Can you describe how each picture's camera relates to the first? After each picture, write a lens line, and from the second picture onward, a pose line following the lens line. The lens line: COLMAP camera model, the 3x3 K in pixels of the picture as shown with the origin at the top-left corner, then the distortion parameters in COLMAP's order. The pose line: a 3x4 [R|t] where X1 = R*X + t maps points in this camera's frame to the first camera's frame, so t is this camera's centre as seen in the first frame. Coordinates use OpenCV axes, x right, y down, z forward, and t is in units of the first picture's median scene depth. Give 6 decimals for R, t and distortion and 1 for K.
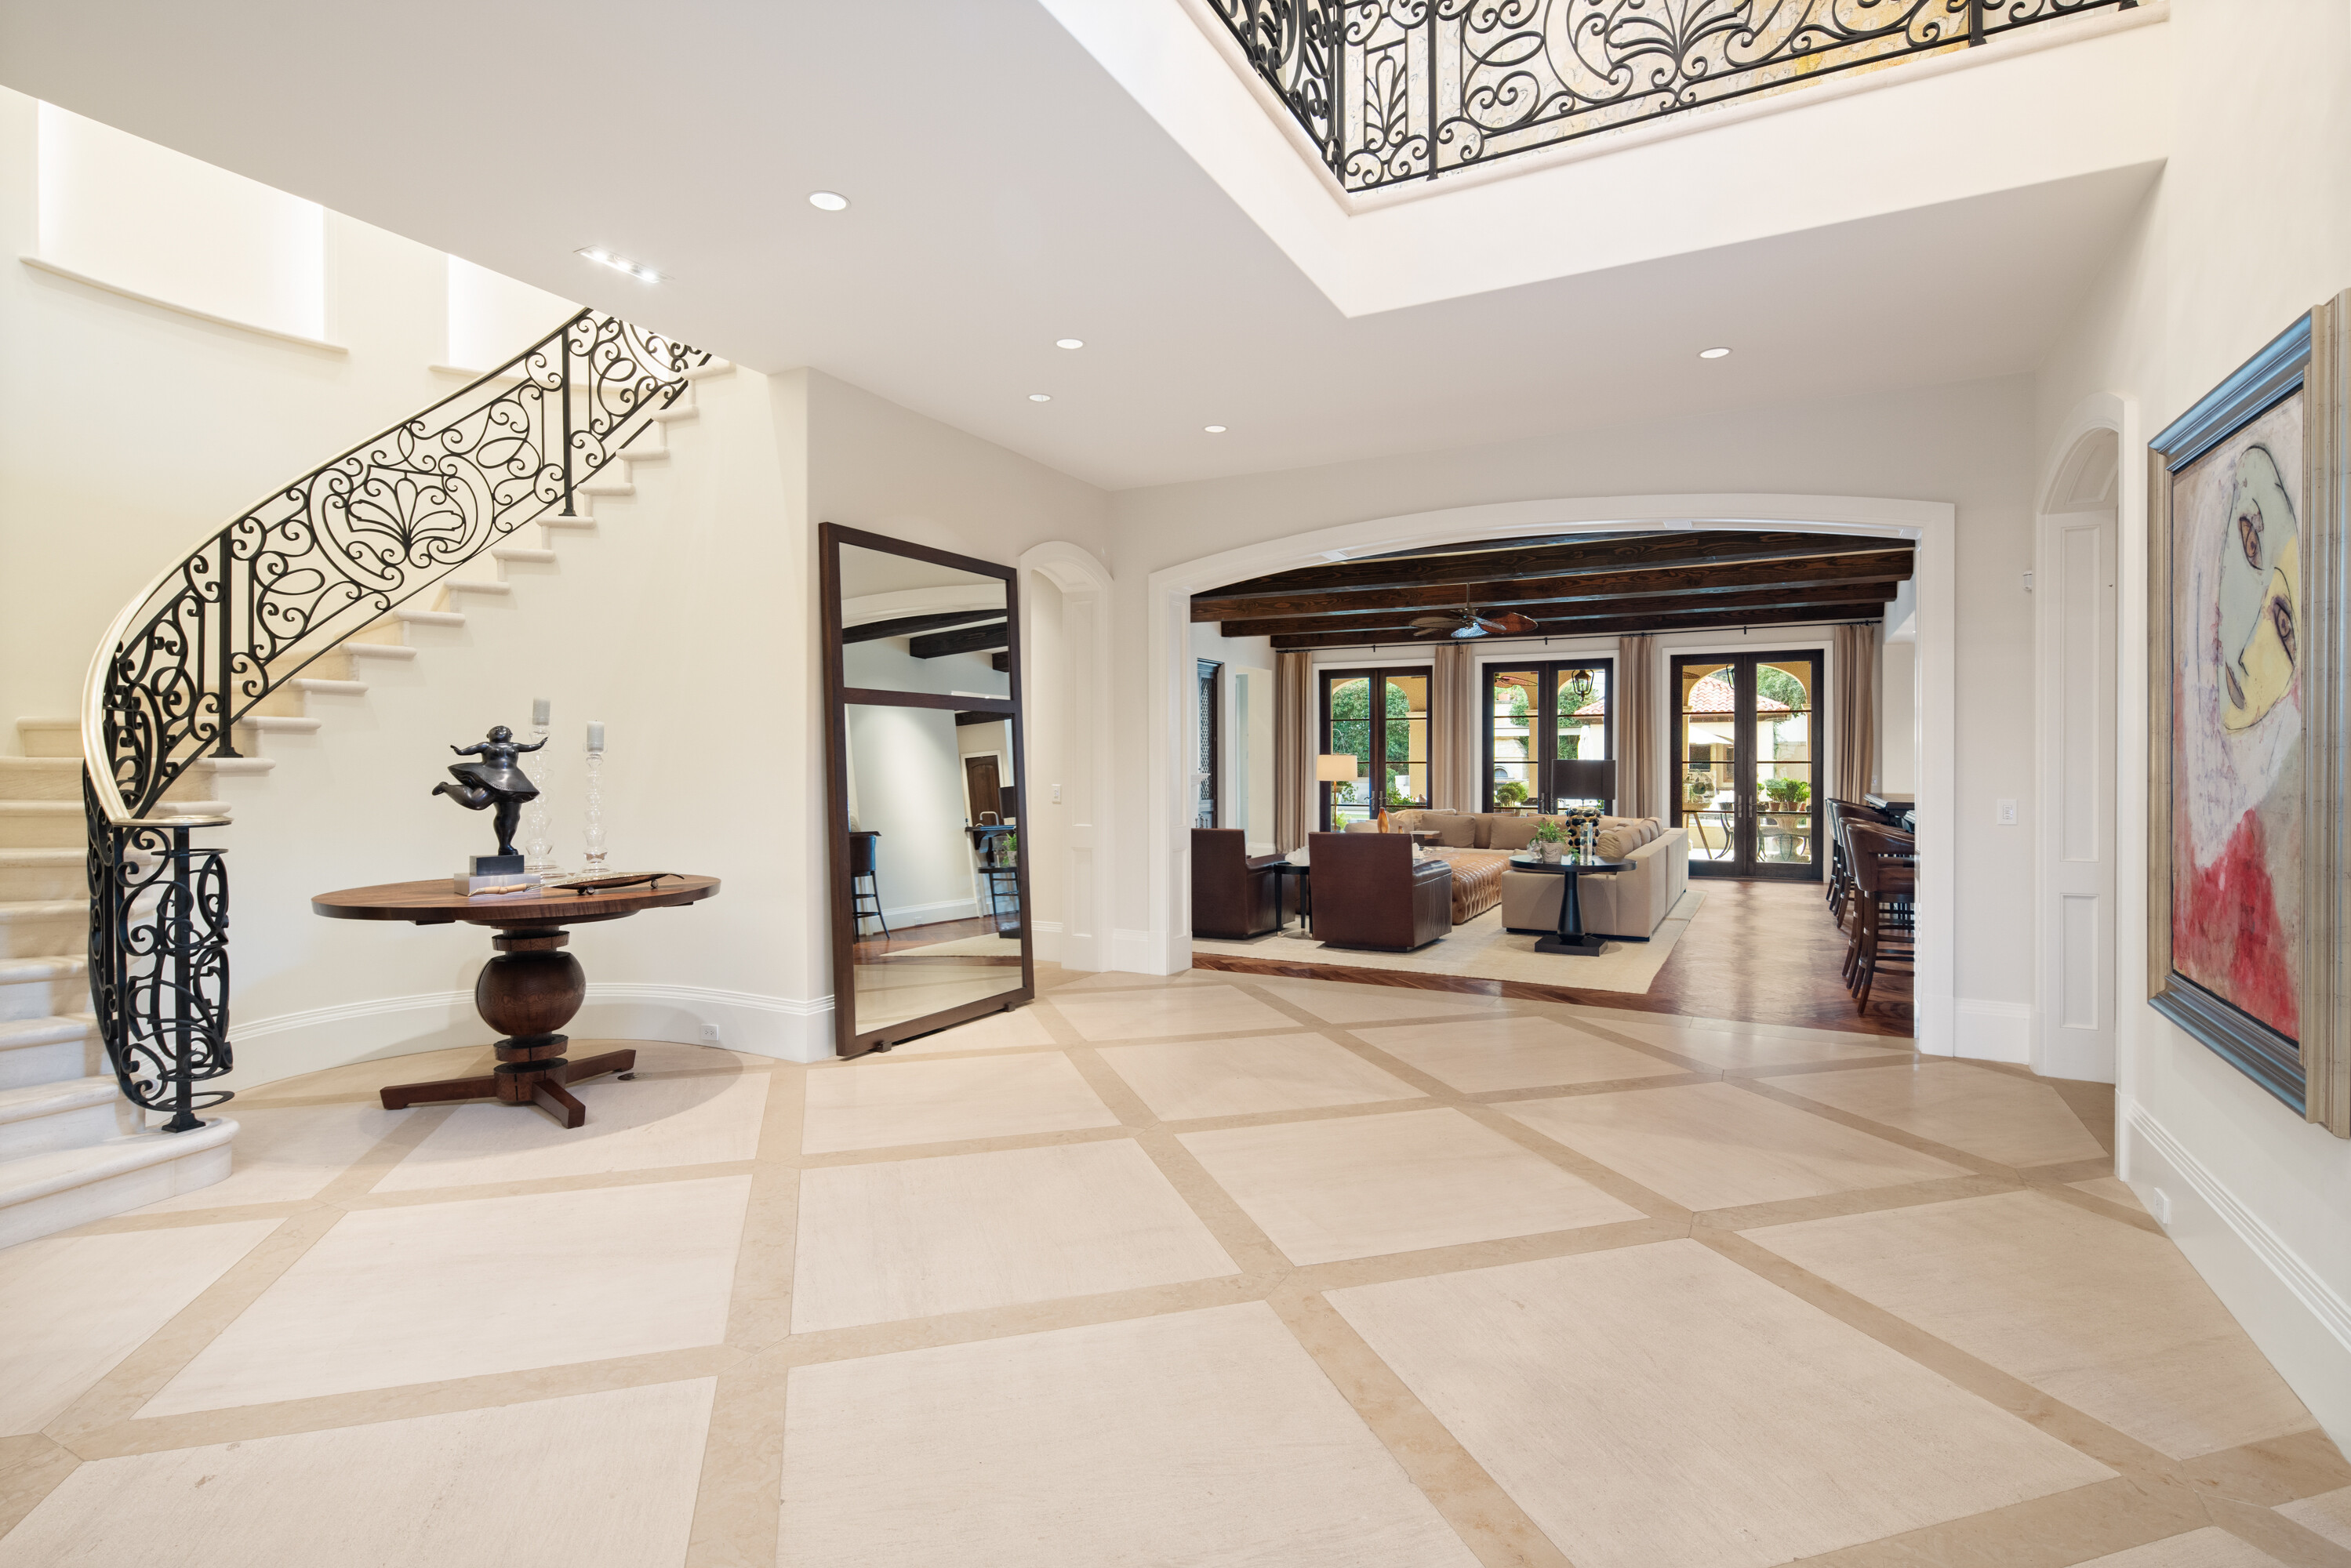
lens RADIAL K [[1152.9, 0, 1165.4], [0, 1152.9, 755.7], [0, 0, 1]] dist [0.003596, -0.004837]
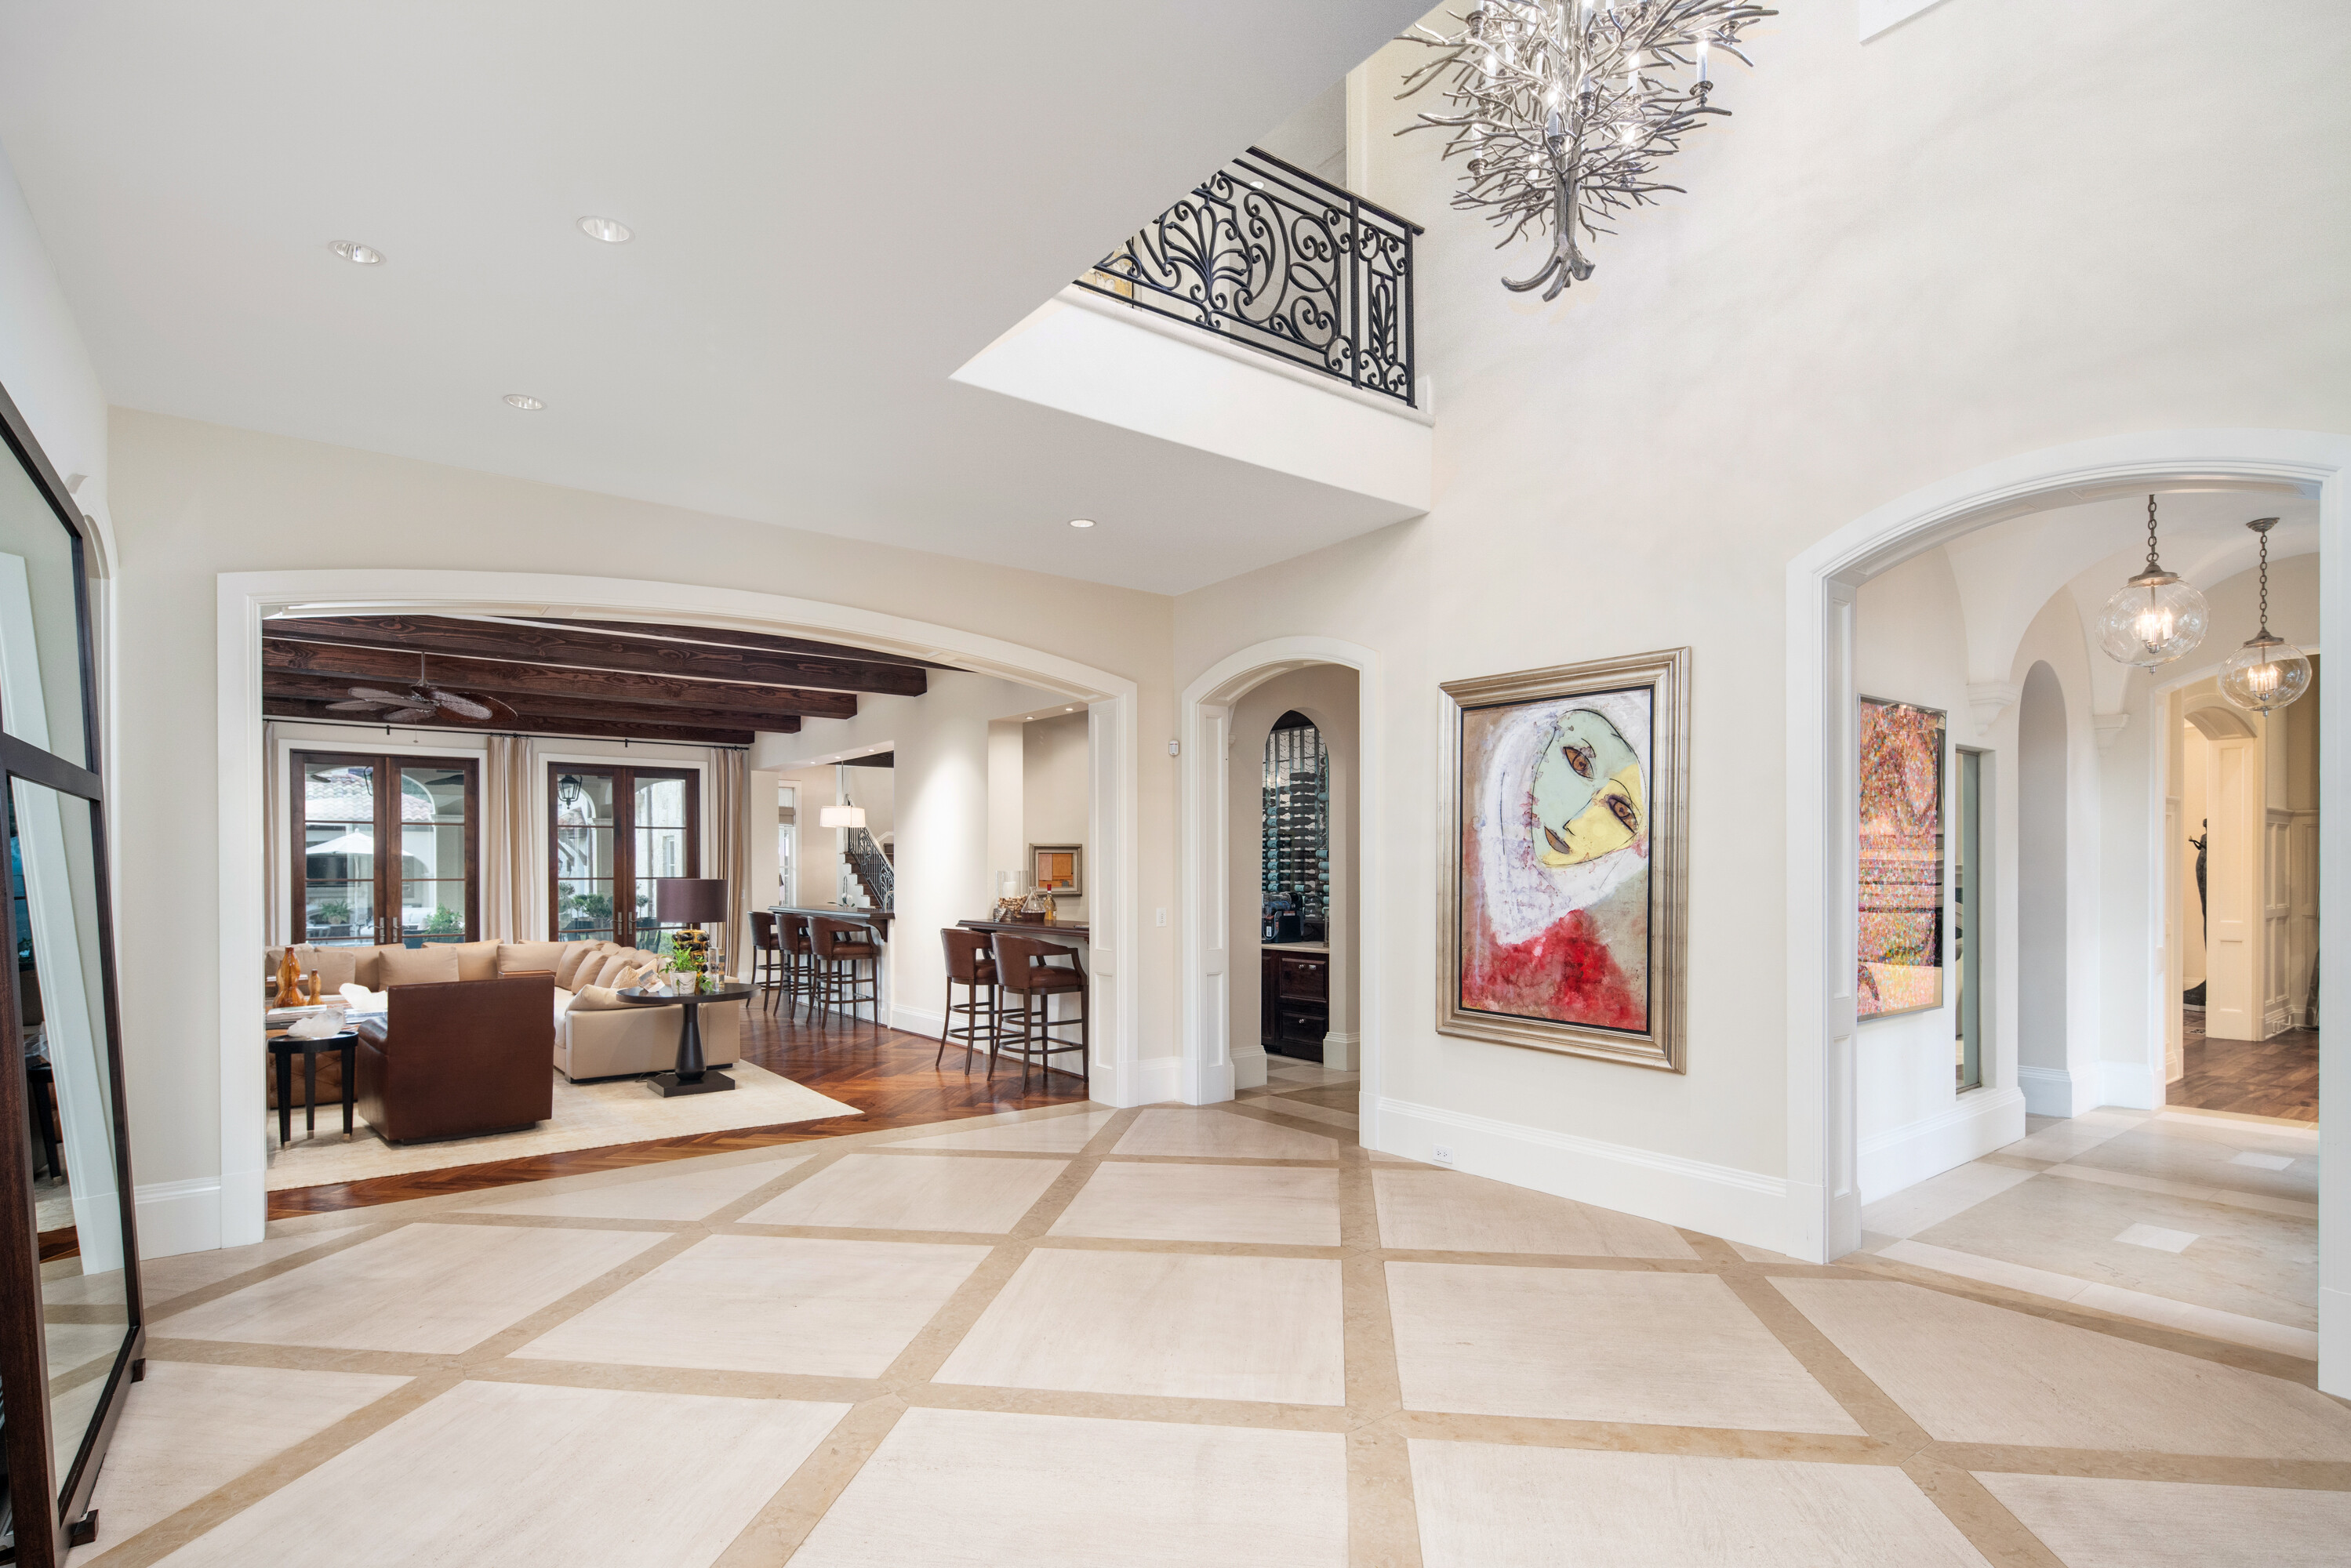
lens RADIAL K [[1149.3, 0, 1189.4], [0, 1149.3, 862.6], [0, 0, 1]] dist [-0.000725, -0.000899]
pose [[0.404237, 0.004847, 0.914642, -0.579926], [-0.001707, 0.999988, -0.004545, -0.010781], [-0.914653, 0.000275, 0.404240, 0.503154]]
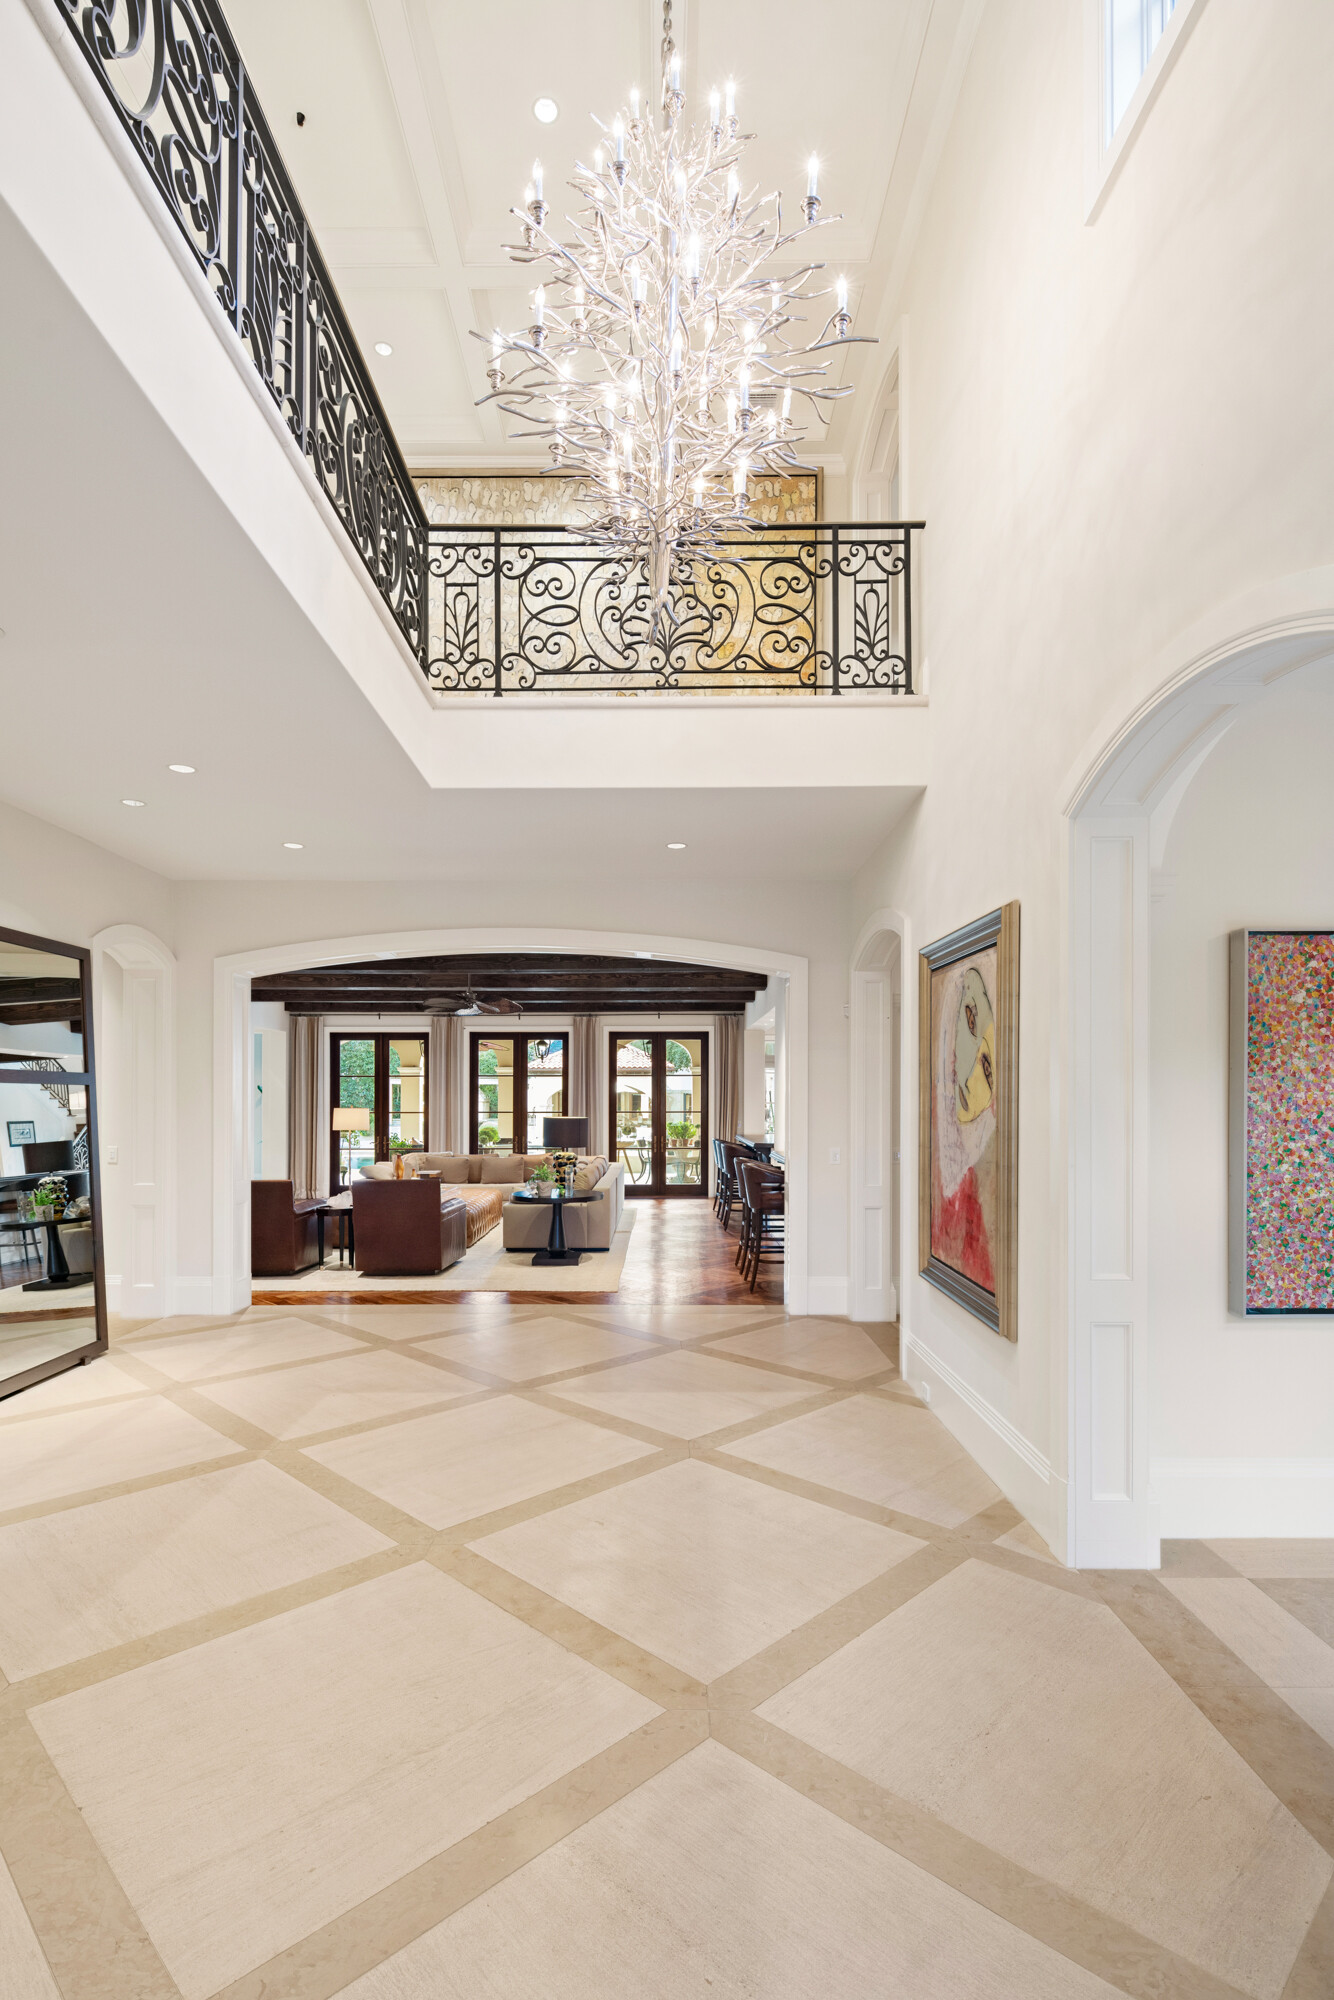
lens RADIAL K [[977.8, 0, 667.9], [0, 977.8, 1088.5], [0, 0, 1]] dist [-0.000725, -0.000899]
pose [[0.877941, 0.004817, 0.478744, -0.134980], [-0.001301, 0.999970, -0.007676, -0.039406], [-0.478767, 0.006116, 0.877921, -0.079351]]
